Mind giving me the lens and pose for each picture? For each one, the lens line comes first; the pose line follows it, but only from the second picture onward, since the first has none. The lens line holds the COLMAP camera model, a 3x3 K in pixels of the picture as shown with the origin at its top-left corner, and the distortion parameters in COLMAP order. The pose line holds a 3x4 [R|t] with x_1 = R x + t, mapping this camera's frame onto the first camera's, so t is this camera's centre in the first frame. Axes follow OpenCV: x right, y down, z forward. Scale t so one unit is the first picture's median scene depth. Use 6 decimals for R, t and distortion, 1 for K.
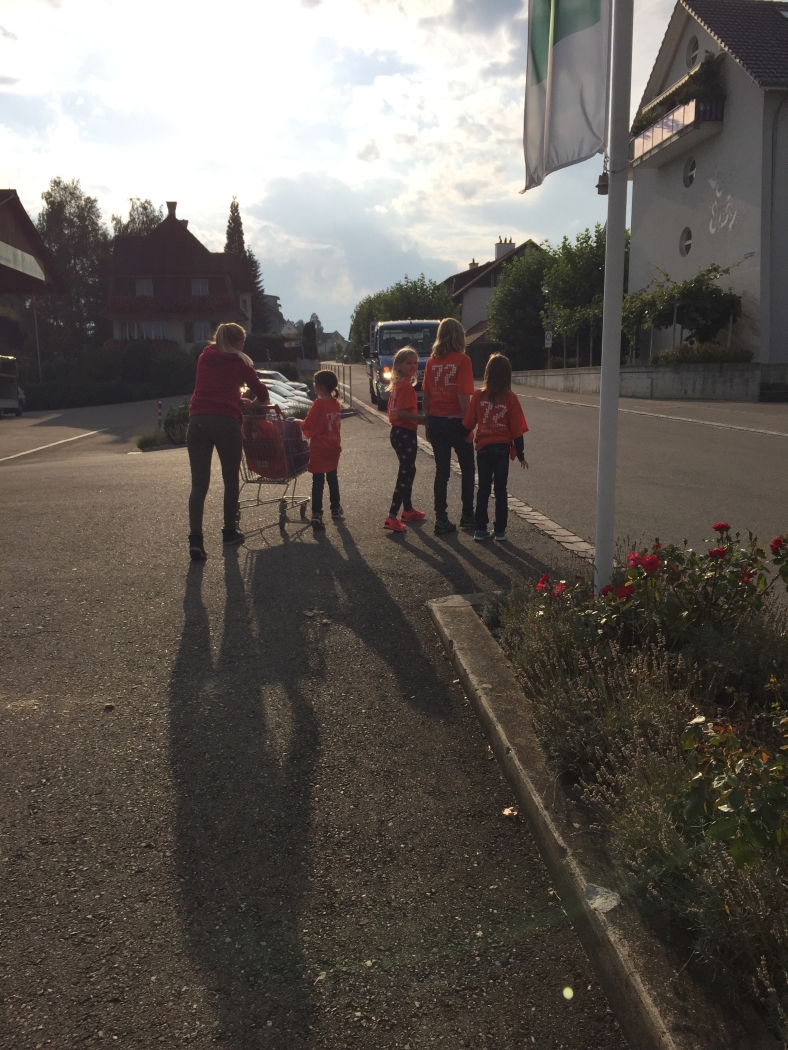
lens RADIAL K [[981.6, 0, 394.0], [0, 981.6, 525.0], [0, 0, 1]] dist [0.149444, -0.170475]
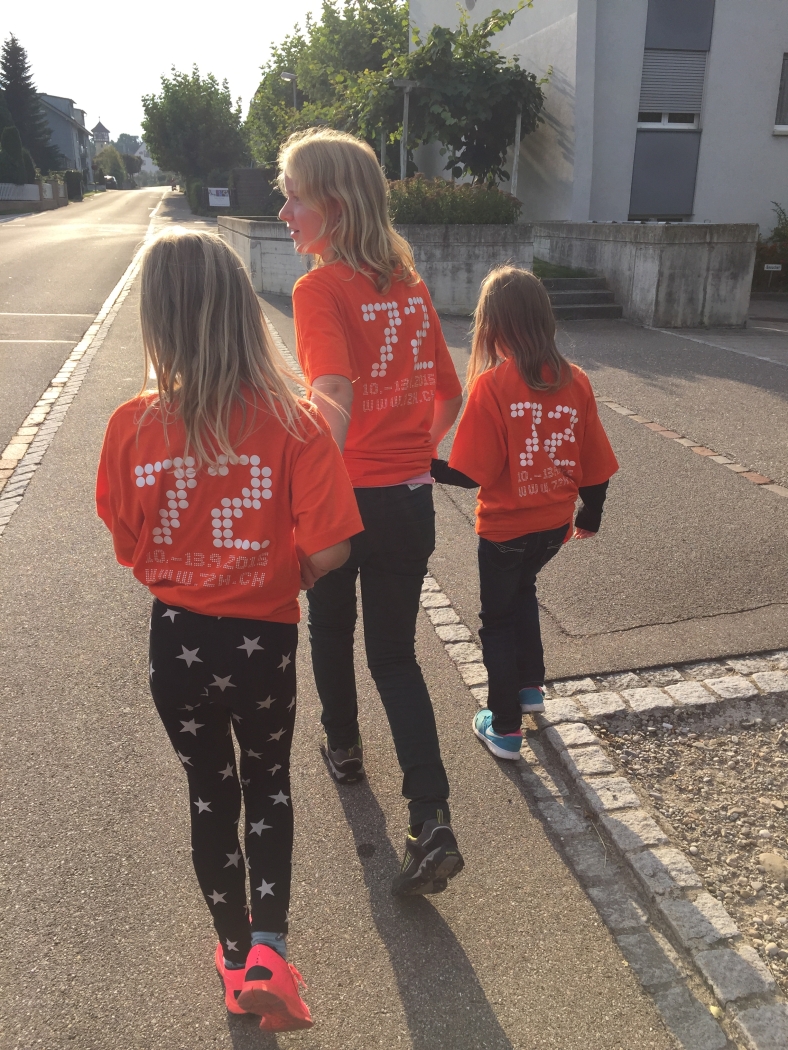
lens RADIAL K [[981.6, 0, 394.0], [0, 981.6, 525.0], [0, 0, 1]] dist [0.149444, -0.170475]
pose [[0.995581, -0.012476, 0.093070, 0.224500], [-0.002414, 0.987407, 0.158180, -0.087383], [-0.093871, -0.157706, 0.983014, 0.482463]]
